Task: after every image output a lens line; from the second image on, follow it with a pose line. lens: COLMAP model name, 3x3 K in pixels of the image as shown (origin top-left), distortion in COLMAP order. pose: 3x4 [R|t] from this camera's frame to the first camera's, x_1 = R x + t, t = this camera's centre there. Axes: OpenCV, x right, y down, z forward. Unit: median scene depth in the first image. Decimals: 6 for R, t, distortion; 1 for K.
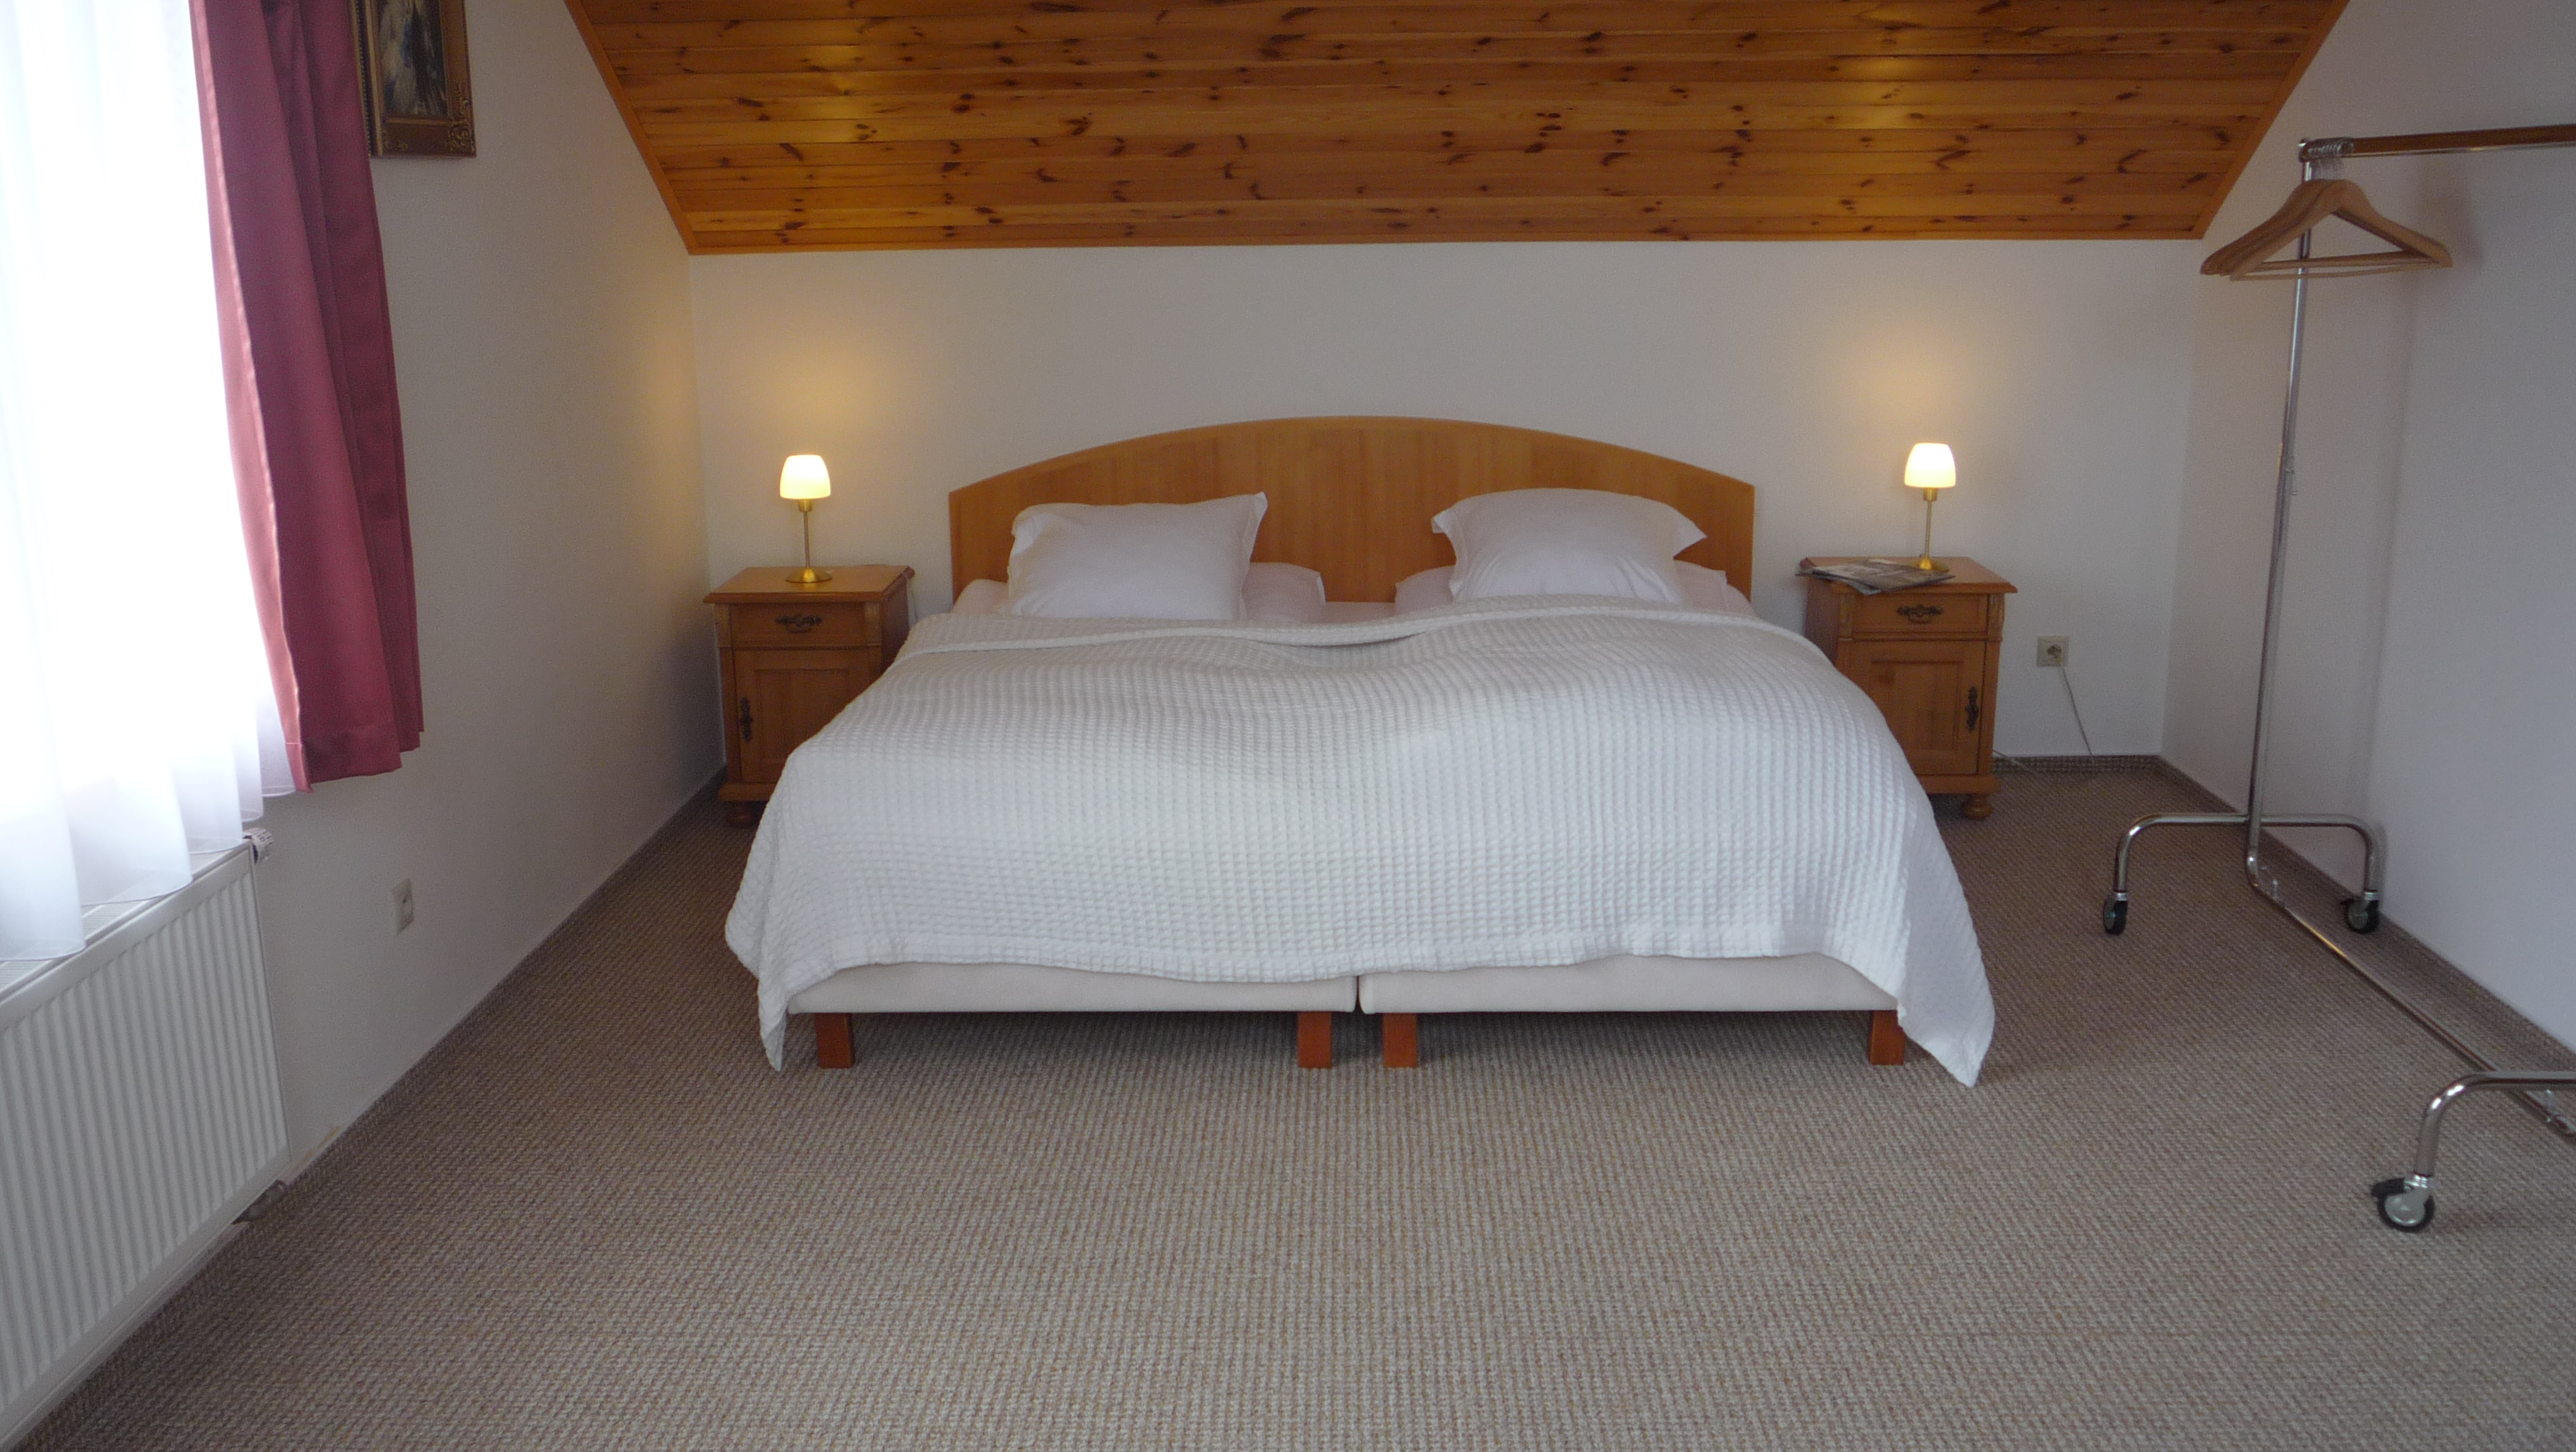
lens RADIAL K [[2306.2, 0, 1288.0], [0, 2306.2, 726.0], [0, 0, 1]] dist [-0.148708, -0.009825]
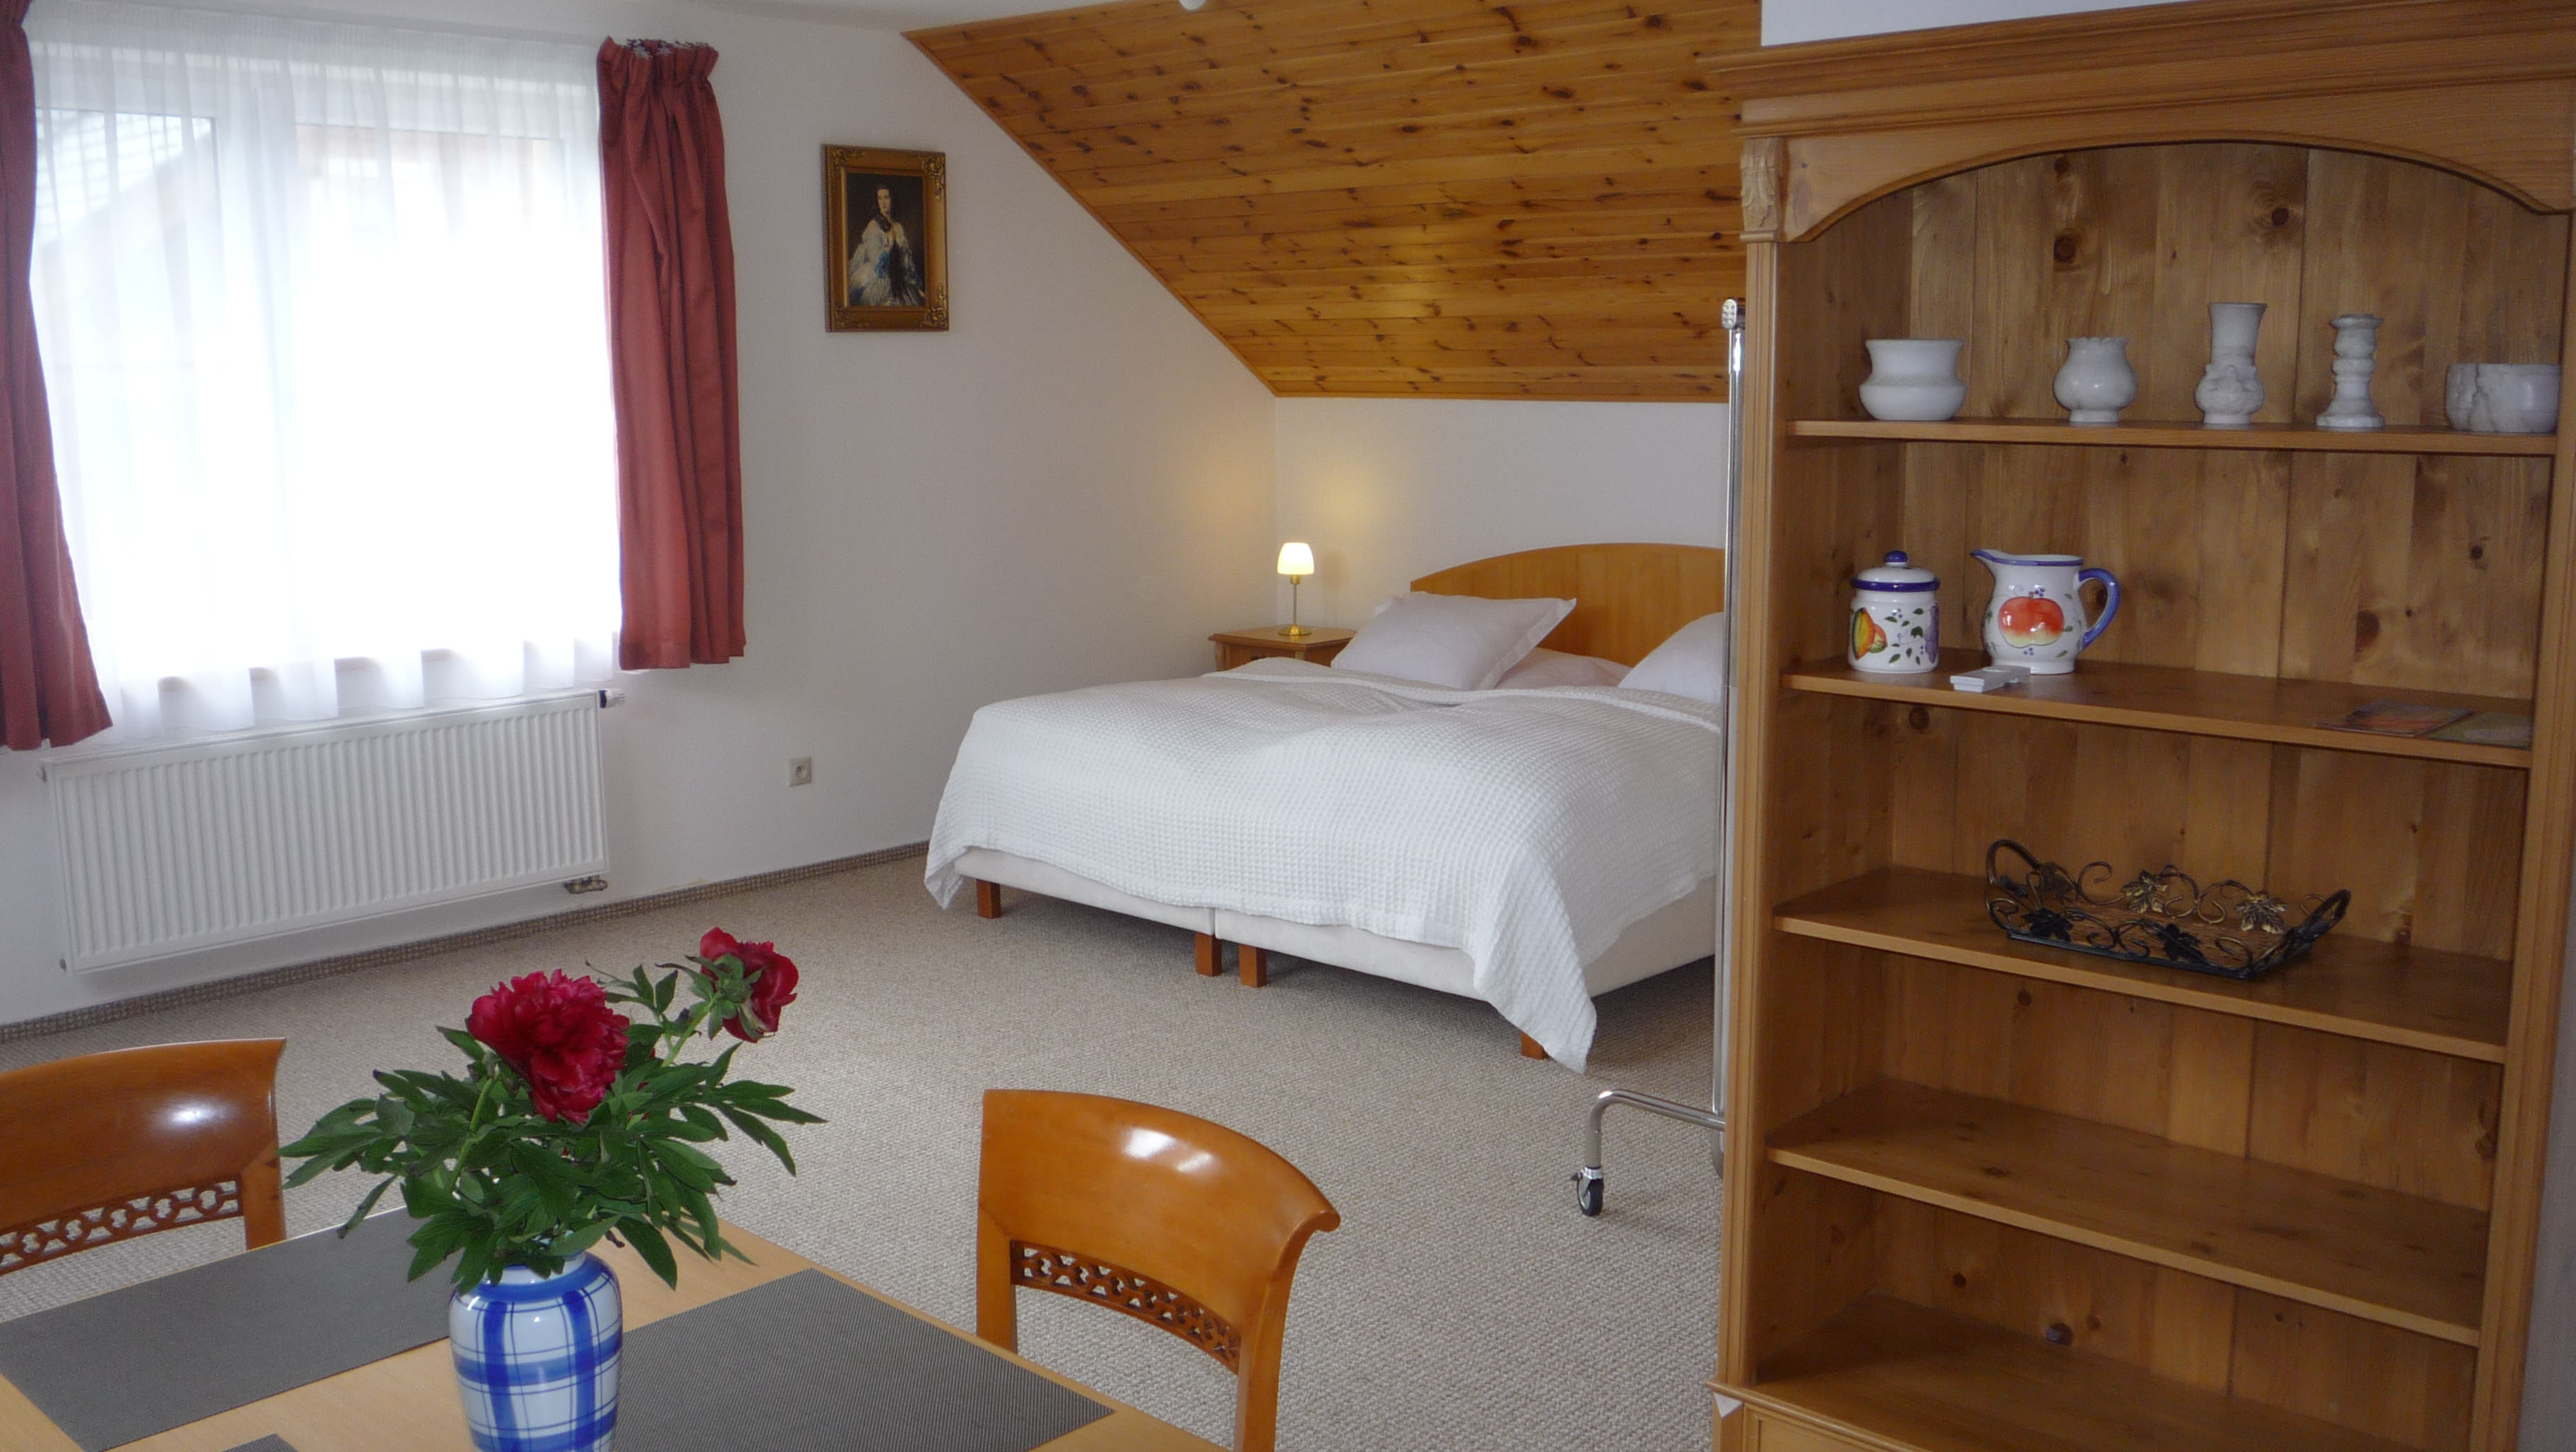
lens RADIAL K [[2306.2, 0, 1288.0], [0, 2306.2, 726.0], [0, 0, 1]] dist [-0.148708, -0.009825]
pose [[0.733392, 0.113404, -0.670280, 0.838961], [-0.154996, 0.987912, -0.002446, -0.005932], [0.661900, 0.105685, 0.742104, -0.030427]]
